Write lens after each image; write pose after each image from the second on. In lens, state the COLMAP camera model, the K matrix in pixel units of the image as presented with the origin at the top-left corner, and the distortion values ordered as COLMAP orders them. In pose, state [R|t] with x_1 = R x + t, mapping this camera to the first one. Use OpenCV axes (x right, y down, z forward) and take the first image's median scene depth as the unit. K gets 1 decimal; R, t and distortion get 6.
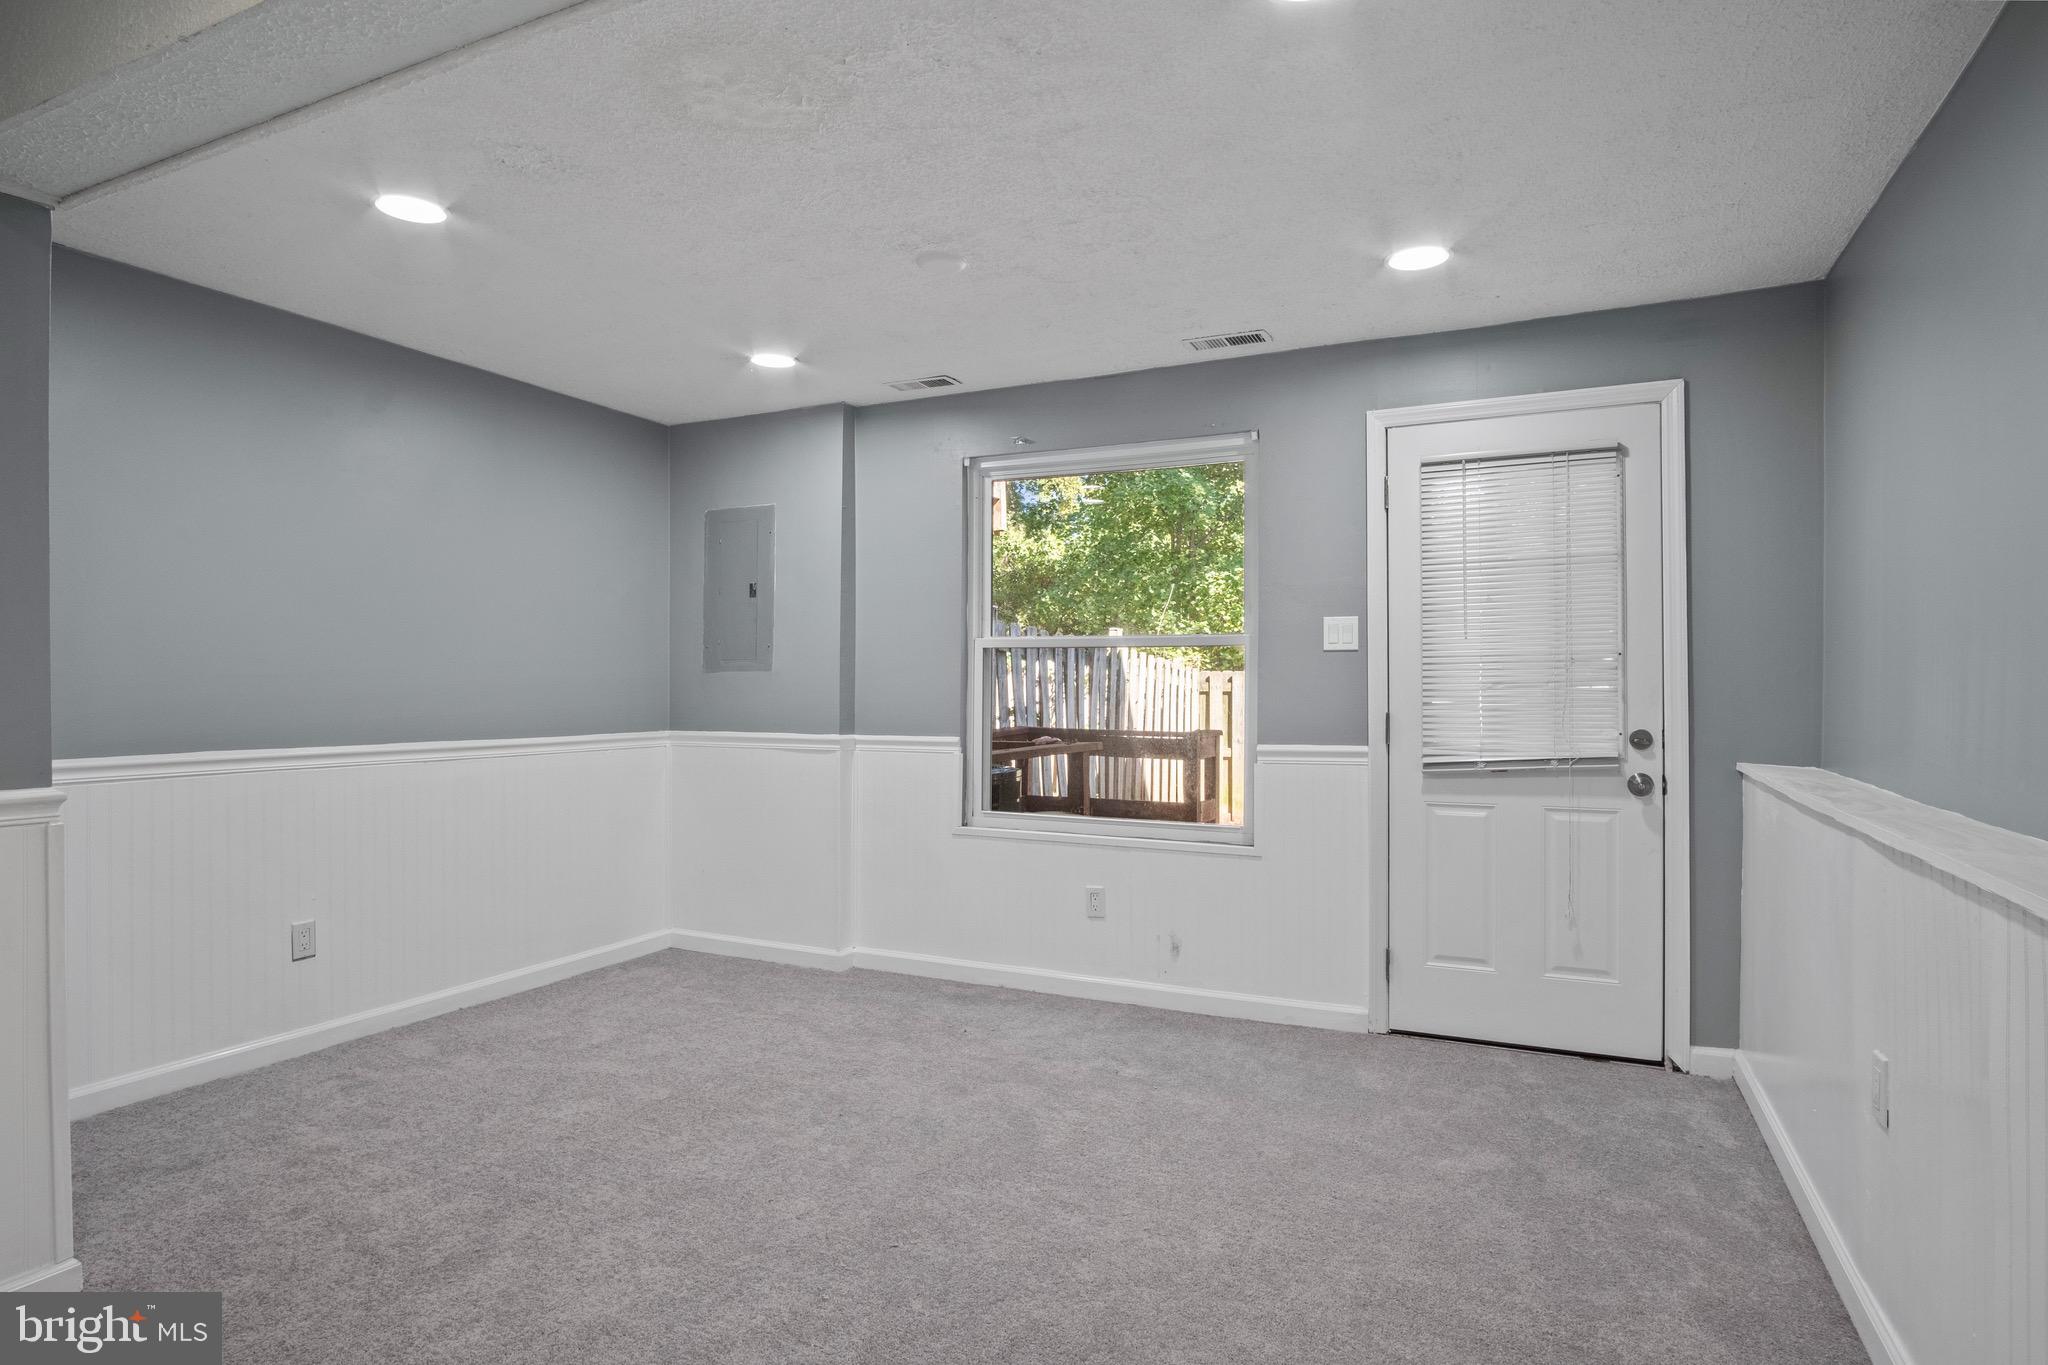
lens RADIAL K [[1100.8, 0, 1024.0], [0, 1100.8, 682.5], [0, 0, 1]] dist [-0.021611, 0.000184]
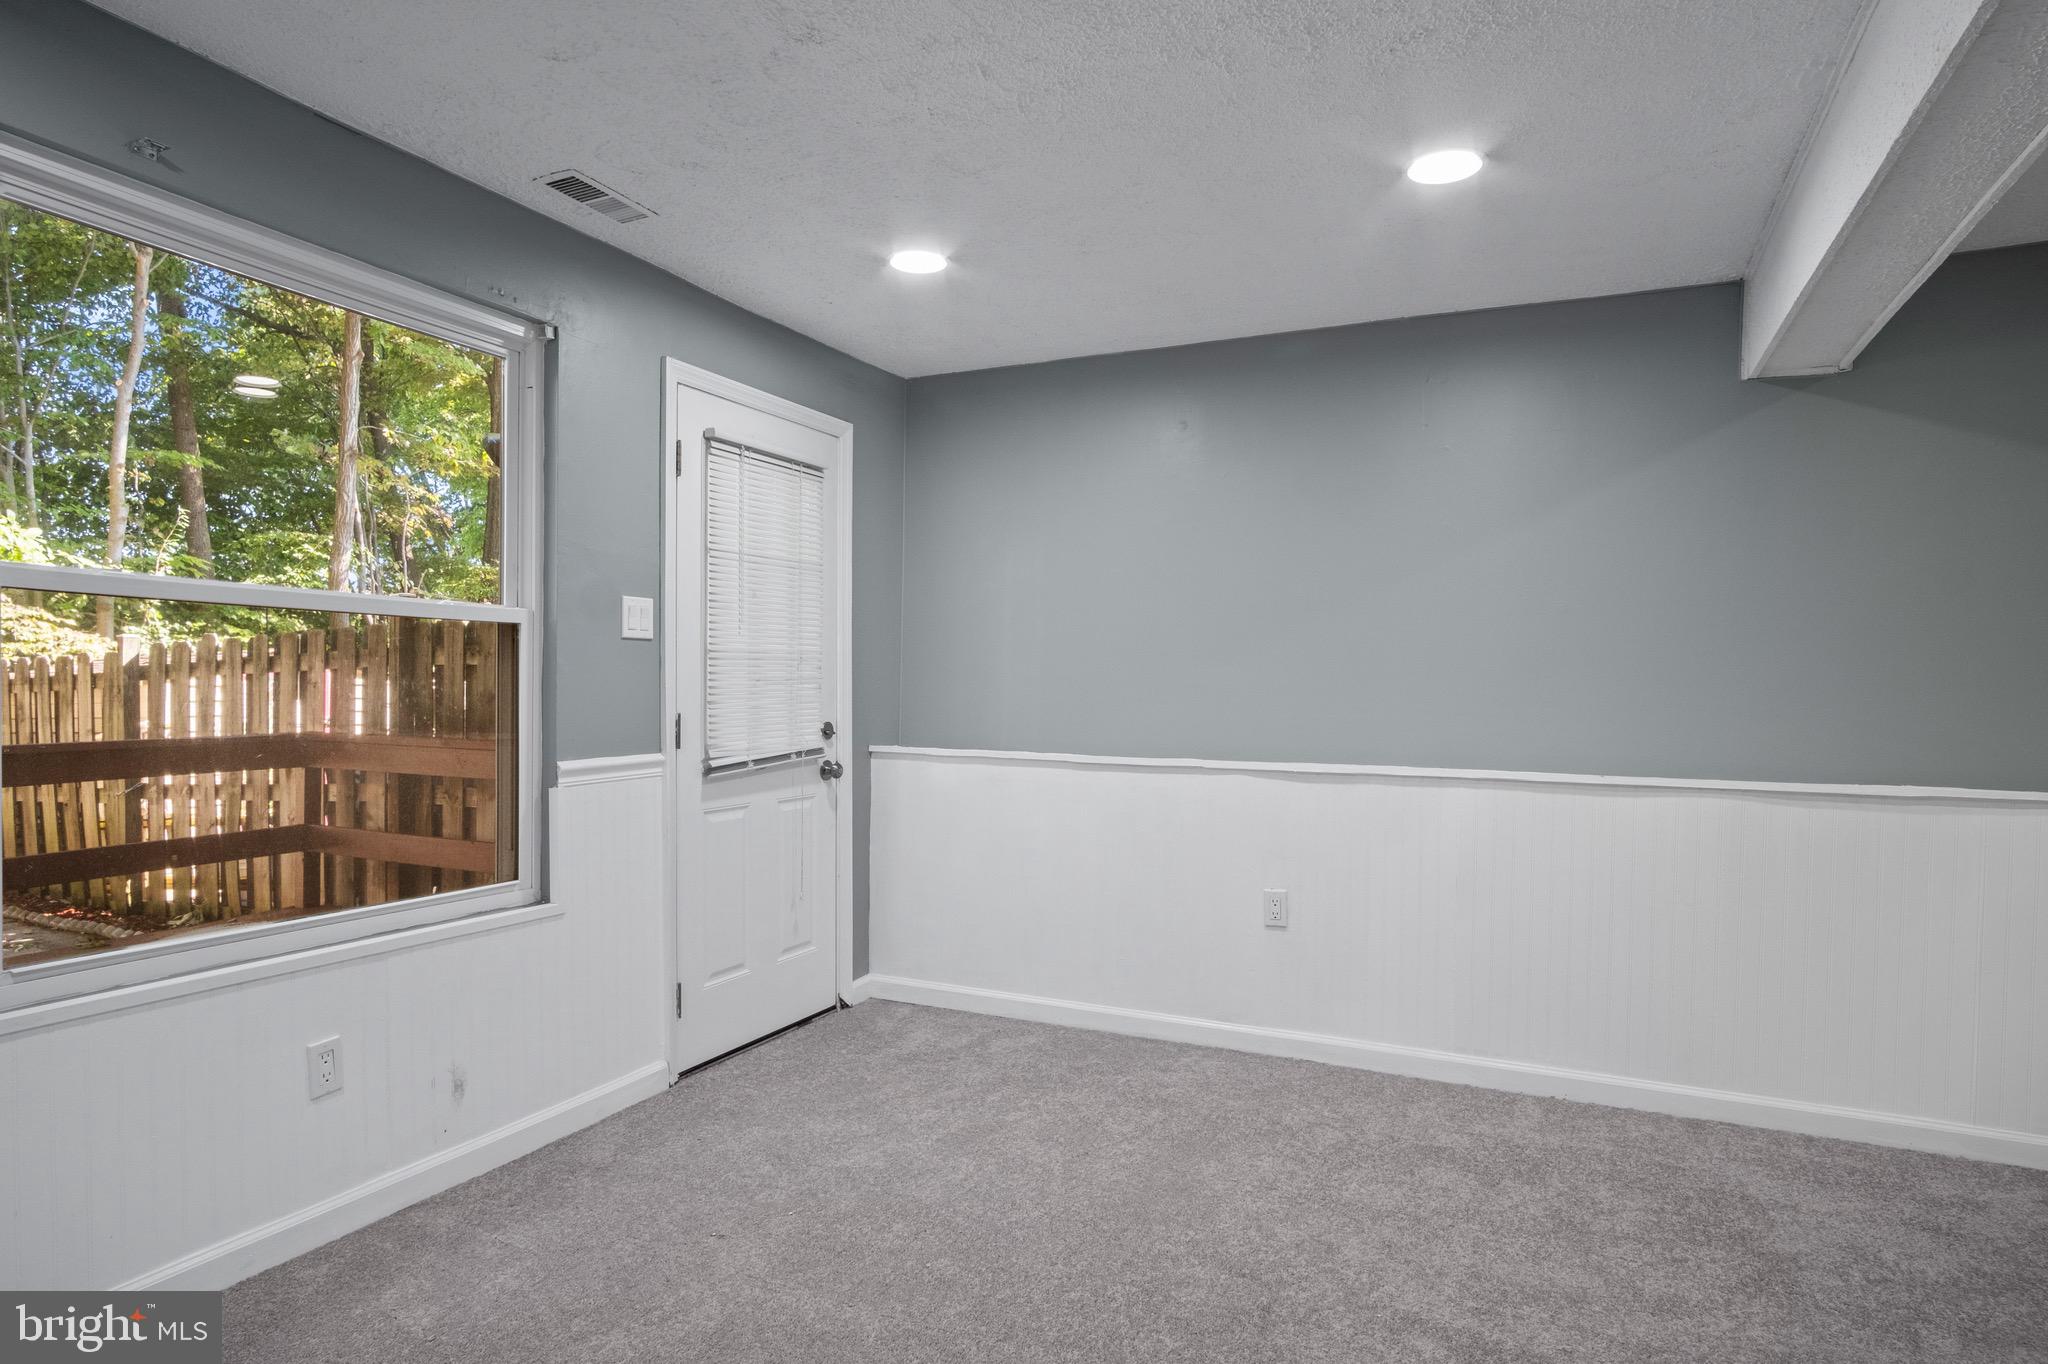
lens RADIAL K [[1118.7, 0, 1009.1], [0, 1118.7, 704.6], [0, 0, 1]] dist [-0.004101, -0.000567]
pose [[0.016699, -0.017857, 0.999701, -0.560125], [-0.013456, 0.999746, 0.018083, 0.001314], [-0.999770, -0.013754, 0.016455, 0.738399]]
